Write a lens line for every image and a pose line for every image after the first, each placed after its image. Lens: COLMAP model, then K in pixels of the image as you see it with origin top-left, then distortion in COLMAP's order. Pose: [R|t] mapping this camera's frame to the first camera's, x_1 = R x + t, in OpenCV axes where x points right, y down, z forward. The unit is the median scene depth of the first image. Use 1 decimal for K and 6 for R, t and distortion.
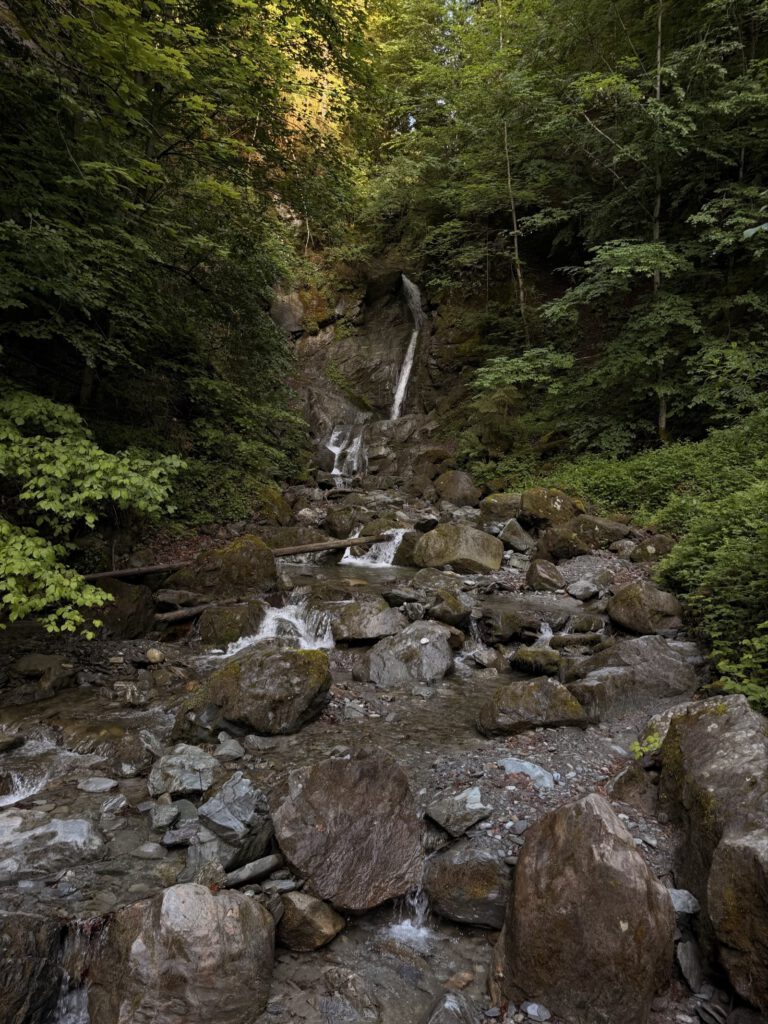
lens RADIAL K [[713.9, 0, 382.4], [0, 713.9, 512.7], [0, 0, 1]] dist [0.075592, -0.085645]
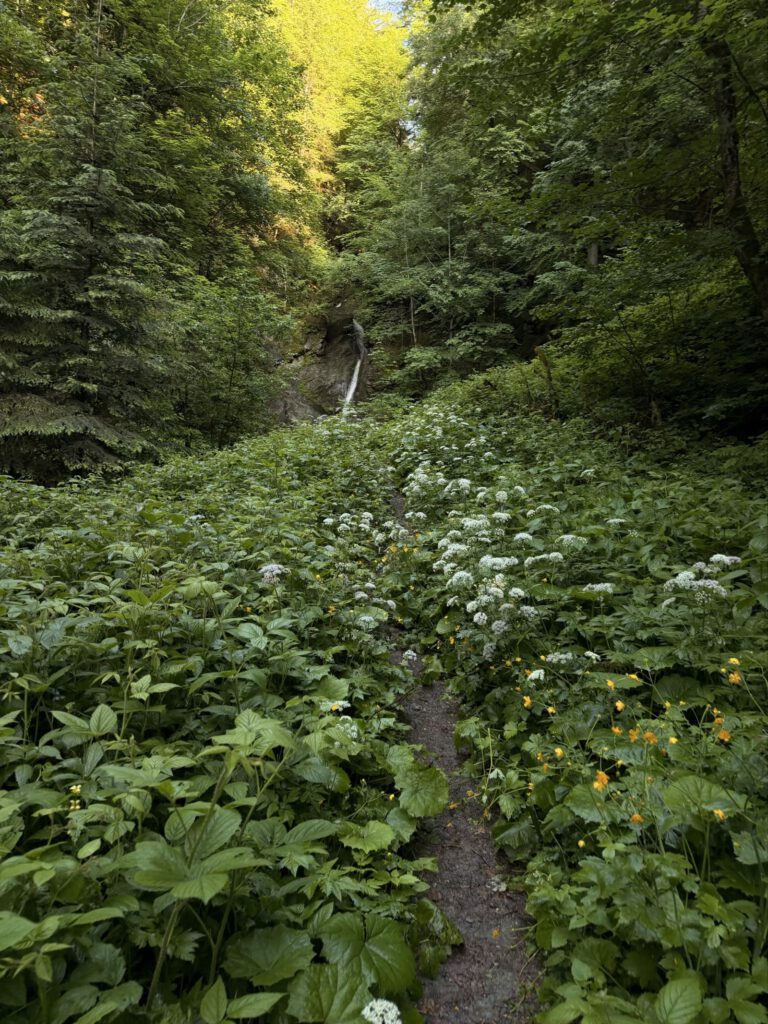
lens RADIAL K [[713.9, 0, 385.0], [0, 713.9, 512.8], [0, 0, 1]] dist [0.075592, -0.085645]
pose [[0.999719, 0.023404, -0.003879, 0.441222], [-0.023240, 0.999010, 0.037945, 0.007401], [0.004763, -0.037845, 0.999272, -1.909586]]
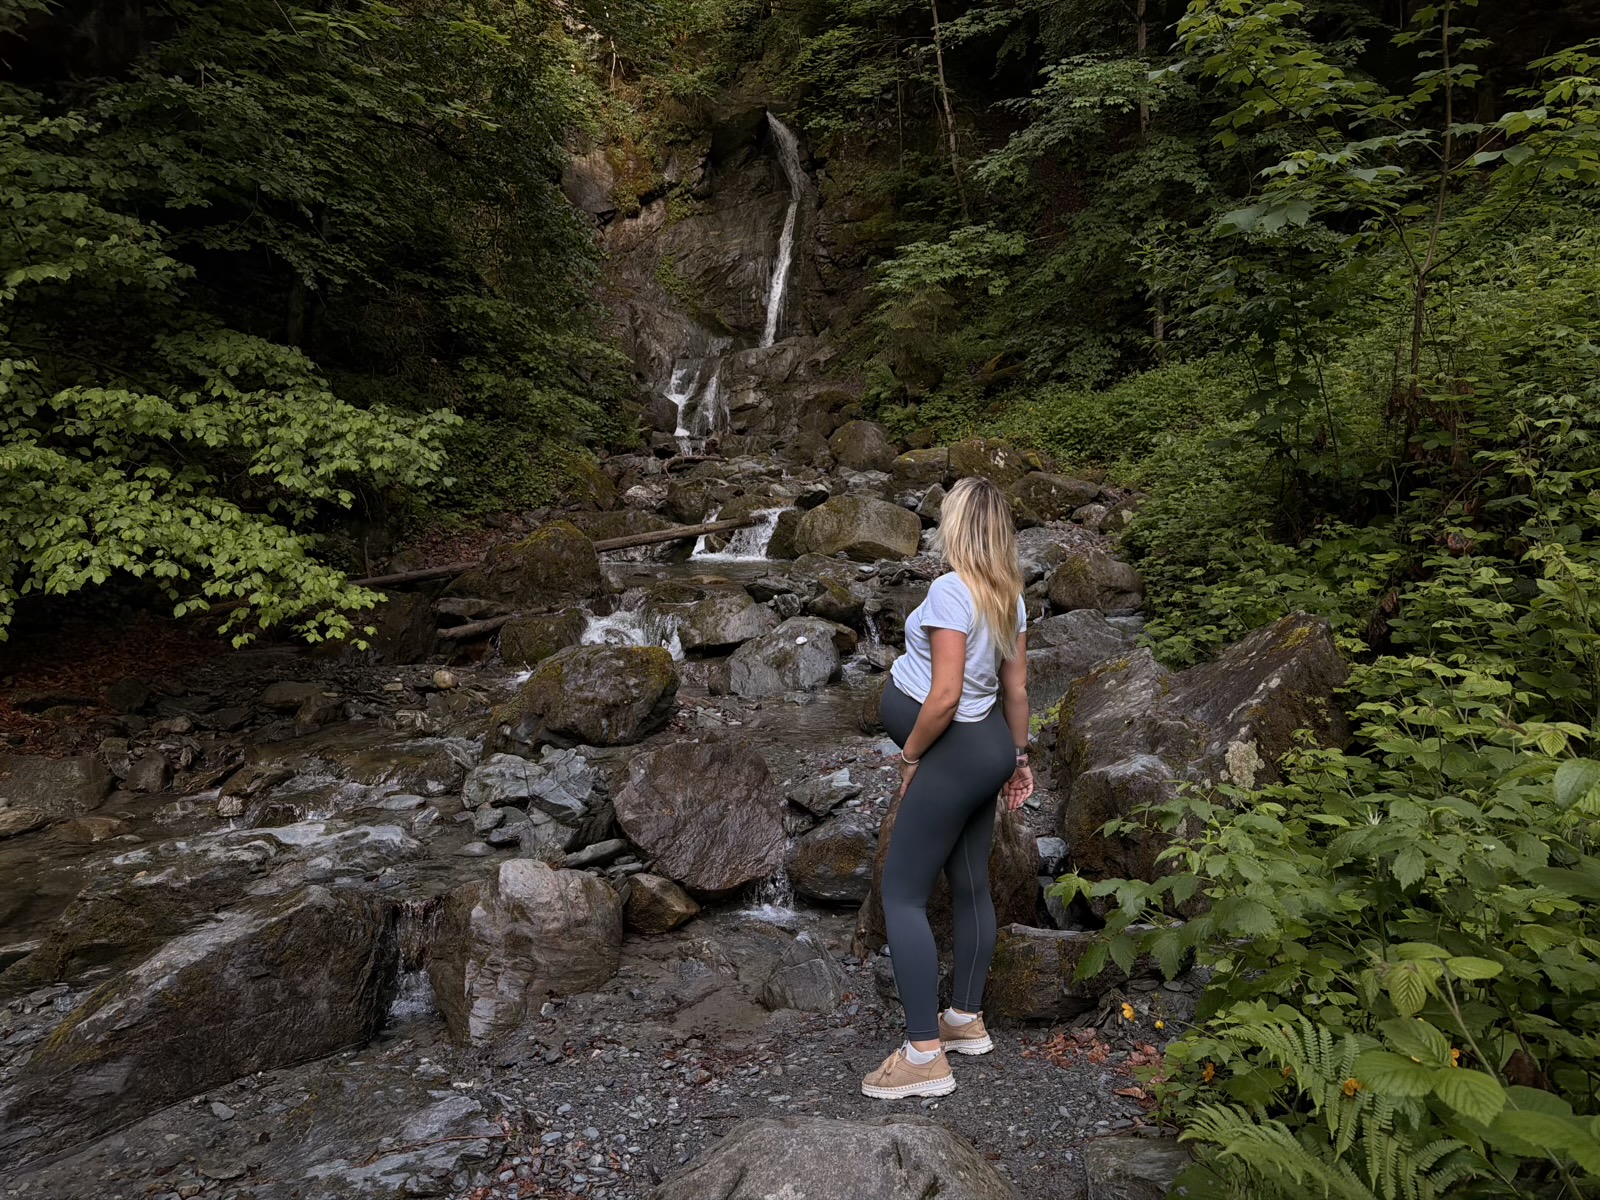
lens RADIAL K [[1115.5, 0, 798.8], [0, 1115.5, 599.6], [0, 0, 1]] dist [0.075592, -0.085645]
pose [[0.998108, -0.054464, 0.028536, 0.013727], [0.051616, 0.994374, 0.092501, 0.014788], [-0.033413, -0.090853, 0.995304, -0.095944]]
